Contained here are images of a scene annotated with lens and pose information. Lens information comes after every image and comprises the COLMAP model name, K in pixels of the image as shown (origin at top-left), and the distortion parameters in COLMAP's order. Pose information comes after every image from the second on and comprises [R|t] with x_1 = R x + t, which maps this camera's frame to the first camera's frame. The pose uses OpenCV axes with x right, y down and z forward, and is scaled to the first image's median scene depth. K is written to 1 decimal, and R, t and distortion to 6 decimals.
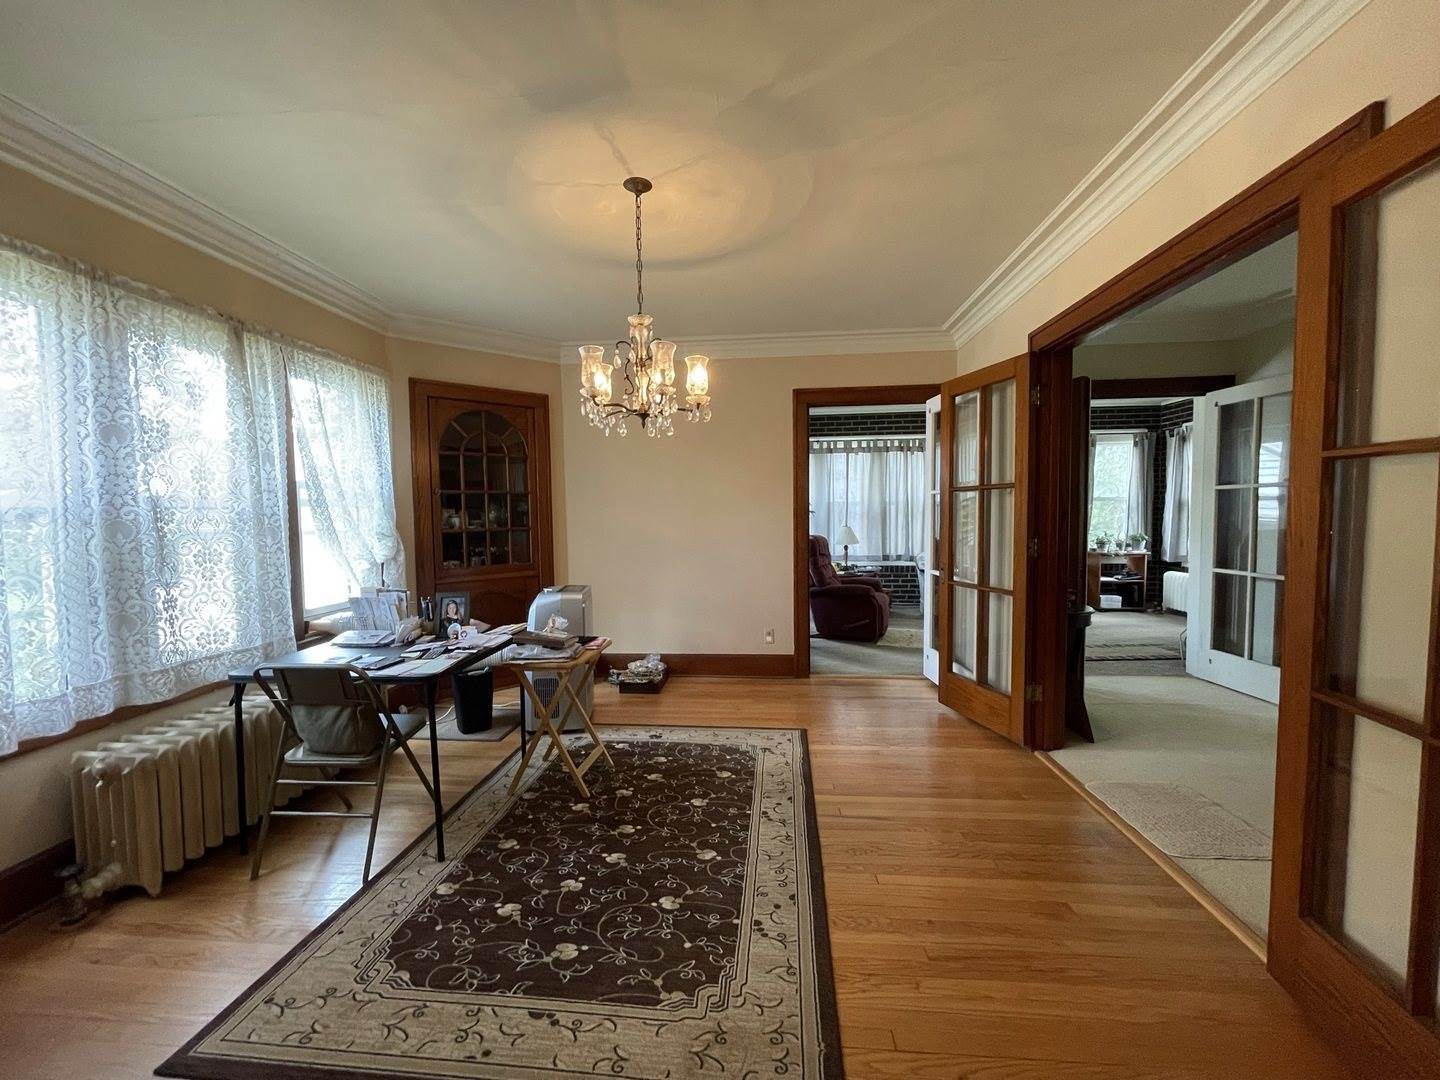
lens RADIAL K [[578.5, 0, 718.2], [0, 578.5, 542.9], [0, 0, 1]] dist [-0.001577, -0.000610]
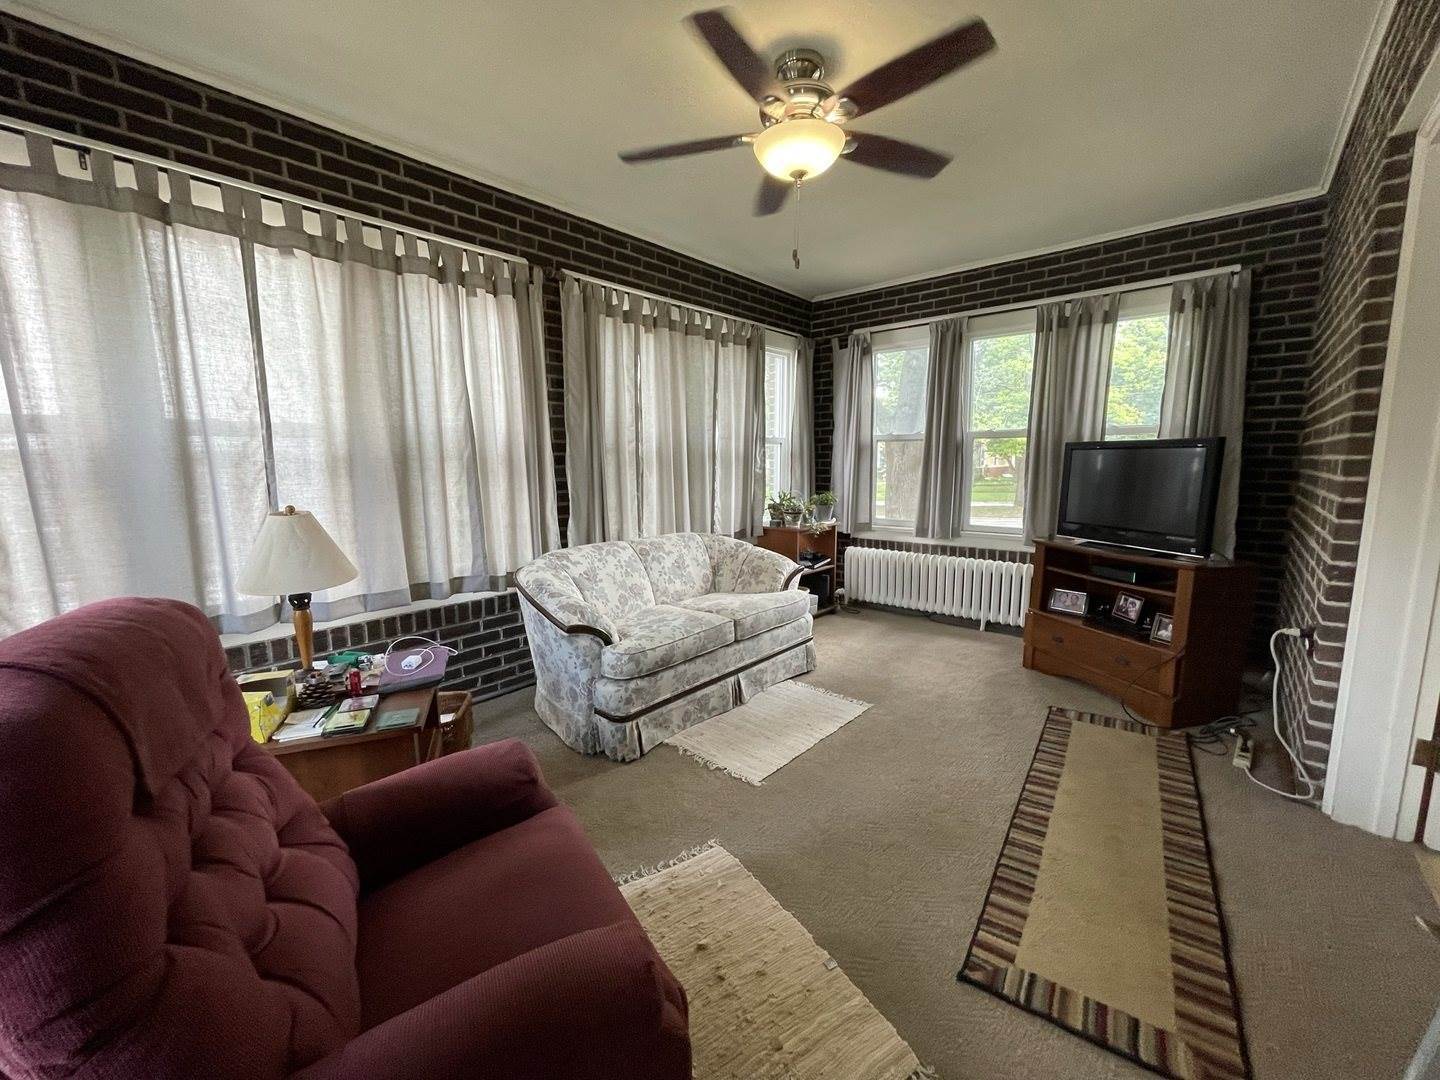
lens RADIAL K [[578.5, 0, 715.5], [0, 578.5, 543.2], [0, 0, 1]] dist [-0.001577, -0.000610]
pose [[0.597246, -0.108911, 0.794629, 0.136782], [0.050261, 0.993873, 0.098443, -0.031722], [-0.800482, -0.018856, 0.599060, 0.723927]]
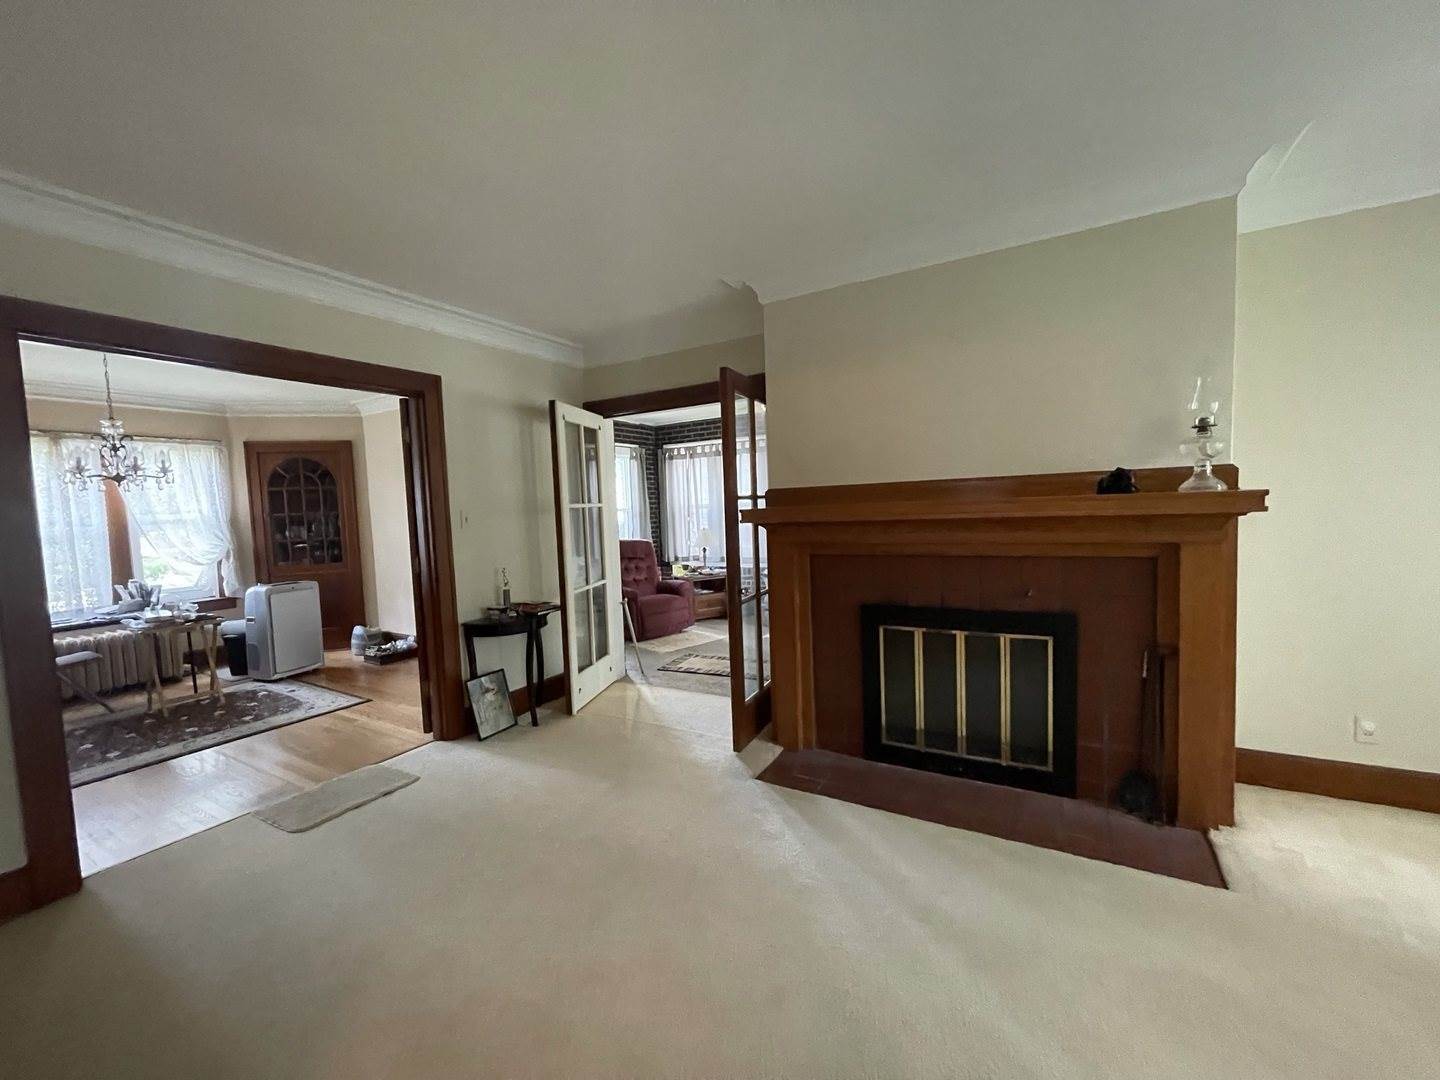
lens RADIAL K [[578.5, 0, 724.5], [0, 578.5, 529.4], [0, 0, 1]] dist [-0.001577, -0.000610]
pose [[0.903084, -0.003605, -0.429449, 0.710895], [0.002789, 0.999993, -0.002529, -0.025579], [0.429455, 0.001086, 0.903088, 0.089172]]
